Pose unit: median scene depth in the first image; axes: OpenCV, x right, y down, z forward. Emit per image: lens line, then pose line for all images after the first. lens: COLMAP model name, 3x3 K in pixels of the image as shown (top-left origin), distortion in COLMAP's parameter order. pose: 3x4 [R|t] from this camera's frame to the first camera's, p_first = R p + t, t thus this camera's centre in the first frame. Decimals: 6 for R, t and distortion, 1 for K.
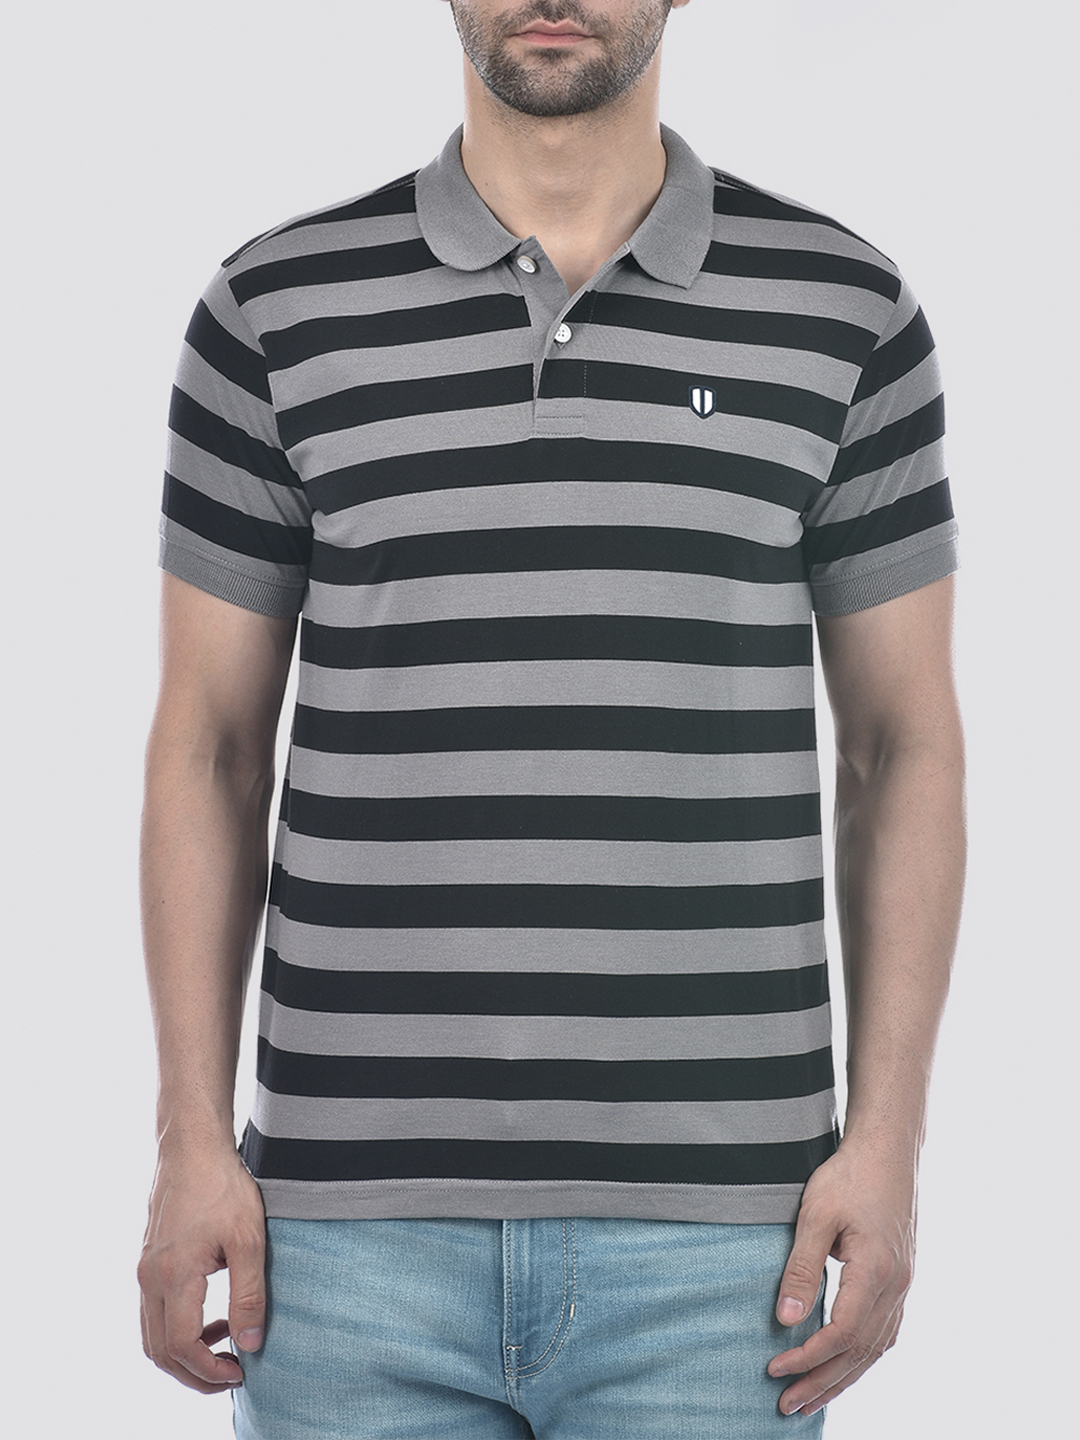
lens RADIAL K [[5361.3, 0, 540.0], [0, 5361.3, 720.0], [0, 0, 1]] dist [0.632974, -0.210418]
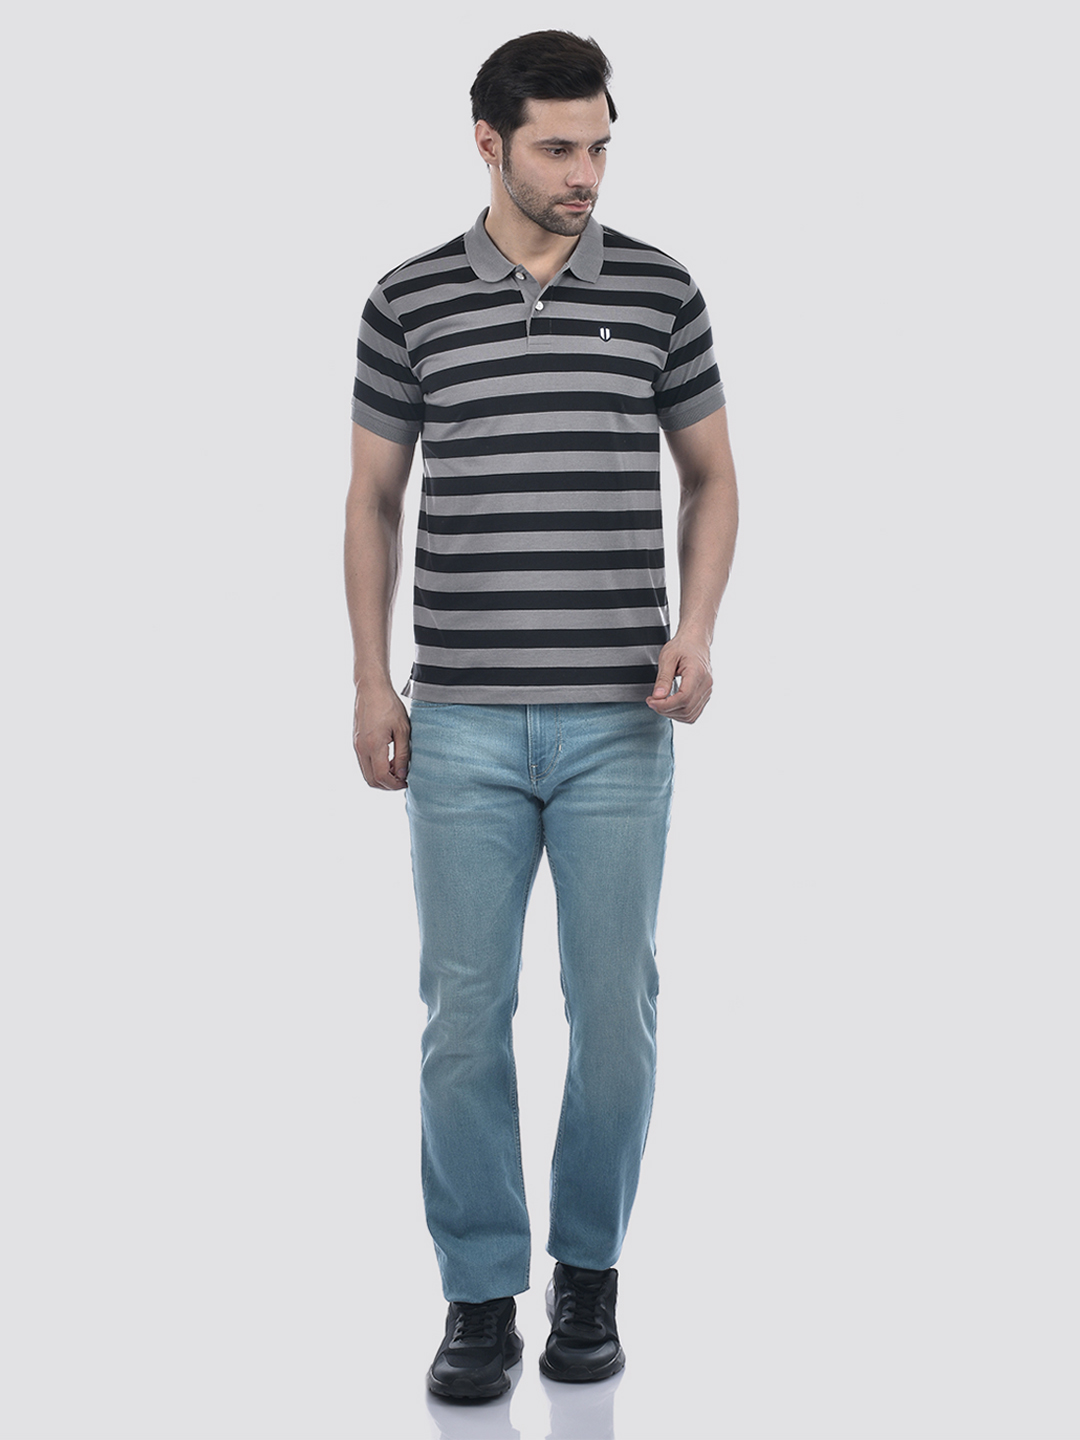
lens RADIAL K [[3935.2, 0, 540.0], [0, 3935.2, 720.0], [0, 0, 1]] dist [-0.382327, 0.362072]
pose [[0.998325, -0.040514, 0.041313, -0.068179], [0.038831, 0.998414, 0.040757, 0.031895], [-0.042899, -0.039085, 0.998315, -0.606355]]
